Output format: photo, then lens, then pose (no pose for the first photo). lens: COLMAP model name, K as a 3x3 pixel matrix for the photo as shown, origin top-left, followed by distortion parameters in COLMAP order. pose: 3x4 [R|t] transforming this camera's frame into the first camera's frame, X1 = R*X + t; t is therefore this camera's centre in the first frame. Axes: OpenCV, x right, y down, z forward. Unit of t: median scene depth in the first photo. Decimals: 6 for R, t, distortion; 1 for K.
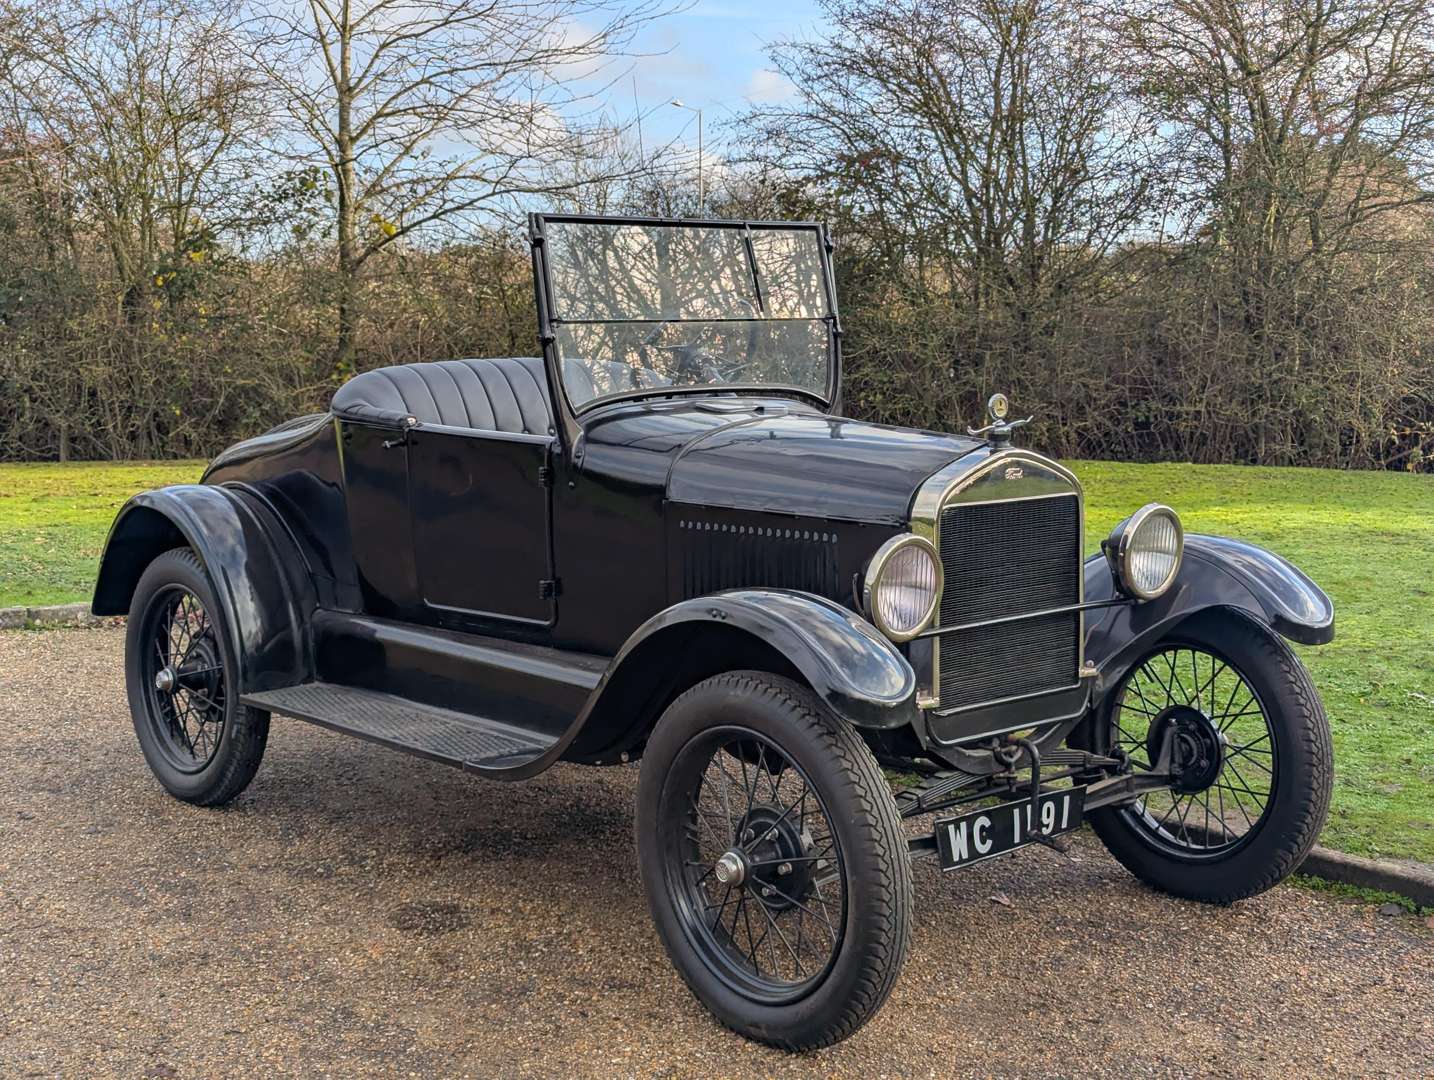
lens RADIAL K [[2015.7, 0, 720.2], [0, 2015.7, 535.5], [0, 0, 1]] dist [0.080598, 0.000000]
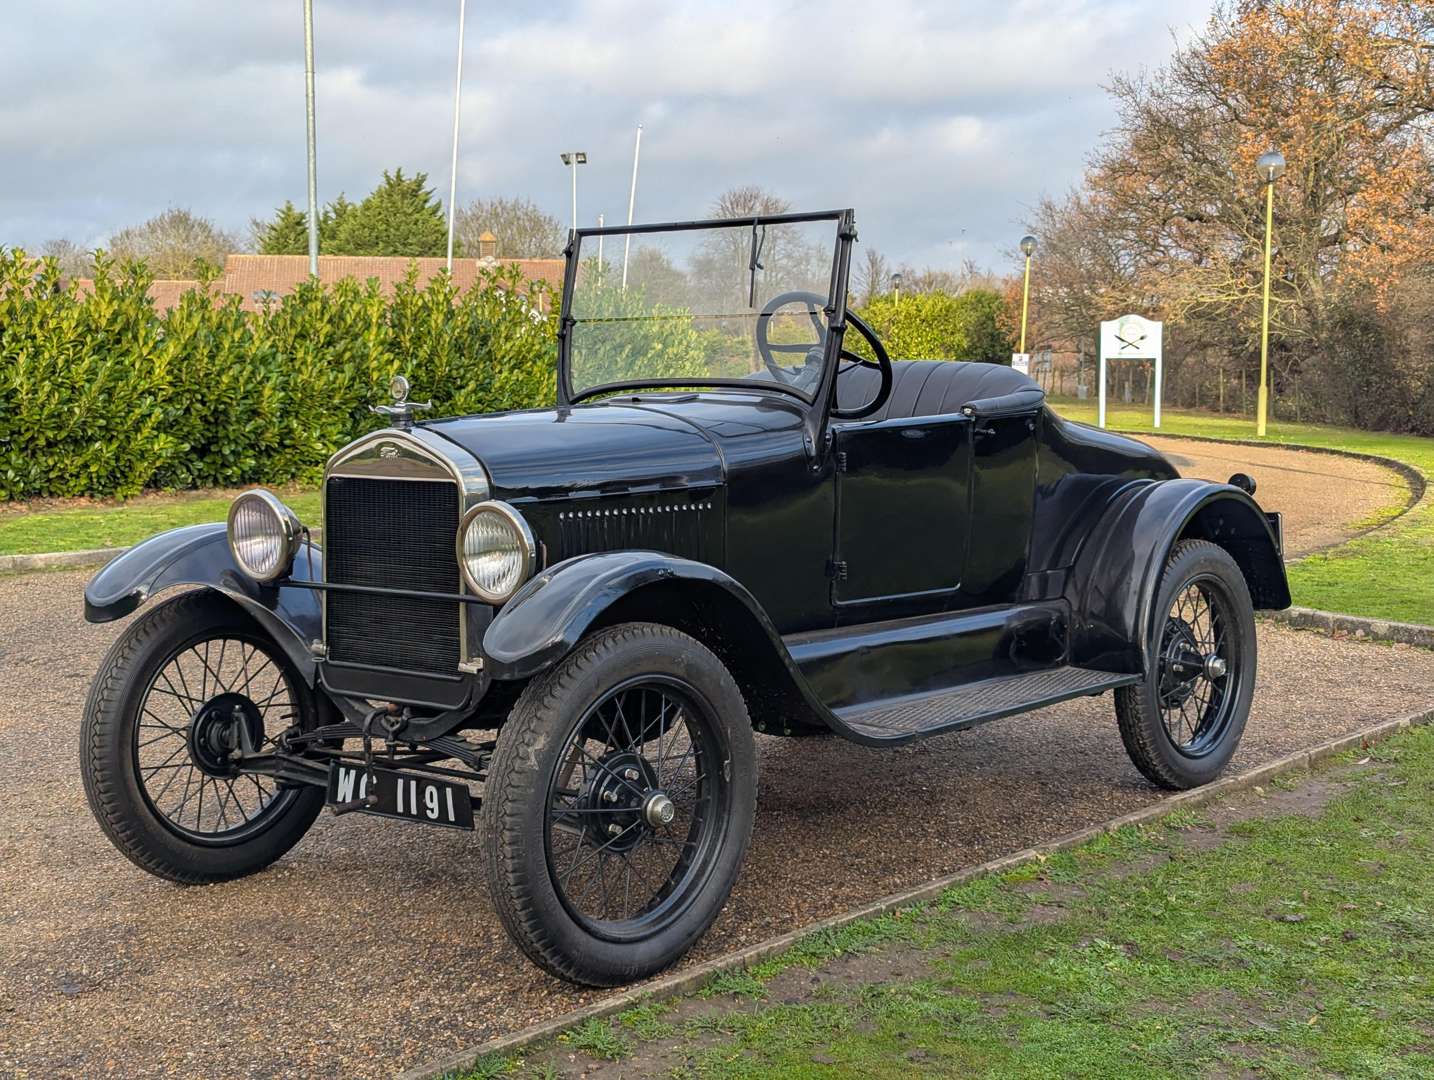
lens RADIAL K [[2015.7, 0, 713.6], [0, 2015.7, 540.4], [0, 0, 1]] dist [0.080598, 0.000000]
pose [[0.136127, 0.084186, -0.987108, 1.157385], [-0.111835, 0.991320, 0.069123, -0.073697], [0.984359, 0.100984, 0.144360, 0.978607]]
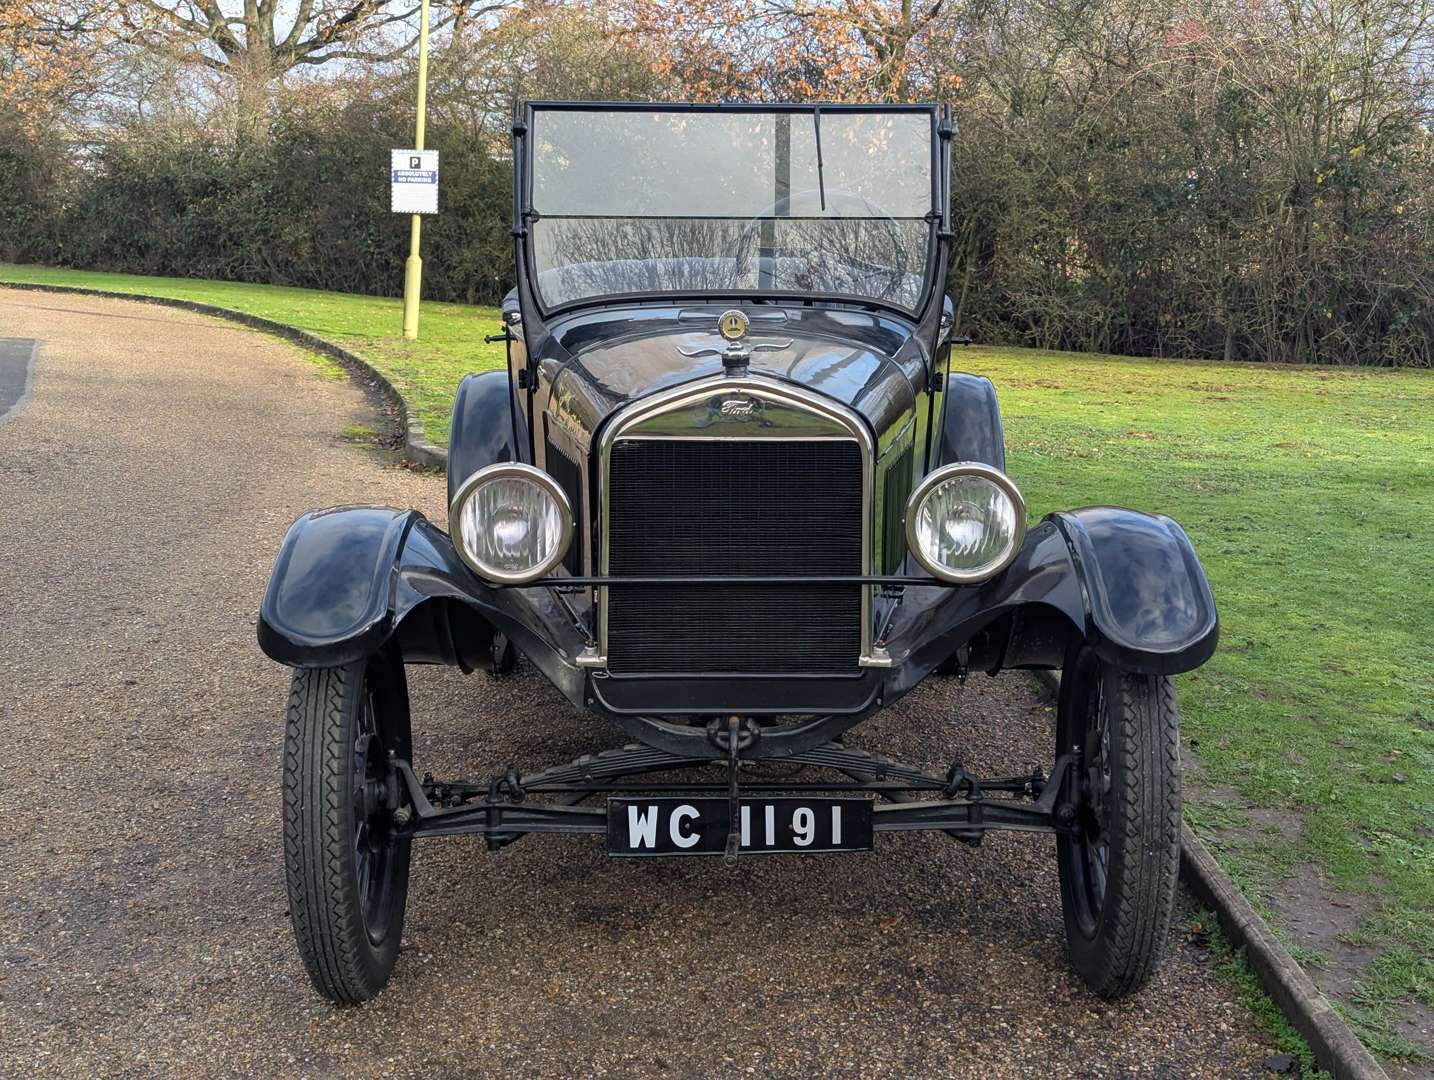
lens RADIAL K [[2015.7, 0, 717.3], [0, 2015.7, 540.6], [0, 0, 1]] dist [0.080598, 0.000000]
pose [[0.756328, 0.116588, -0.643720, 0.652908], [-0.083569, 0.993148, 0.081686, -0.041238], [0.648833, -0.007986, 0.760889, 0.348839]]
